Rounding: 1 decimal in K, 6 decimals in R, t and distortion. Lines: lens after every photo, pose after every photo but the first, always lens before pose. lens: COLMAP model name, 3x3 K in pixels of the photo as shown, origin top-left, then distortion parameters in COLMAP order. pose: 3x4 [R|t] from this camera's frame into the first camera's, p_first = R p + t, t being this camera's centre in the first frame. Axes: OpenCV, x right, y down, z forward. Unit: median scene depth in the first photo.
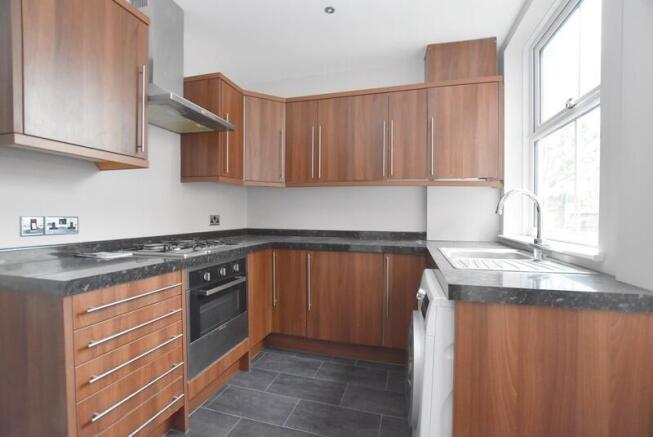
lens RADIAL K [[289.6, 0, 326.5], [0, 289.6, 218.5], [0, 0, 1]] dist [-0.027610, 0.000127]
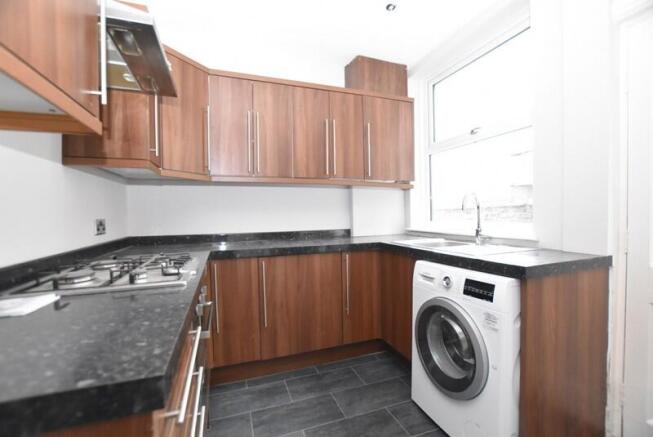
lens RADIAL K [[289.6, 0, 326.5], [0, 289.6, 218.5], [0, 0, 1]] dist [-0.027610, 0.000127]
pose [[0.810761, -0.029026, 0.584658, -0.406136], [0.027590, 0.999555, 0.011364, -0.007930], [-0.584727, 0.006917, 0.811201, 0.205743]]
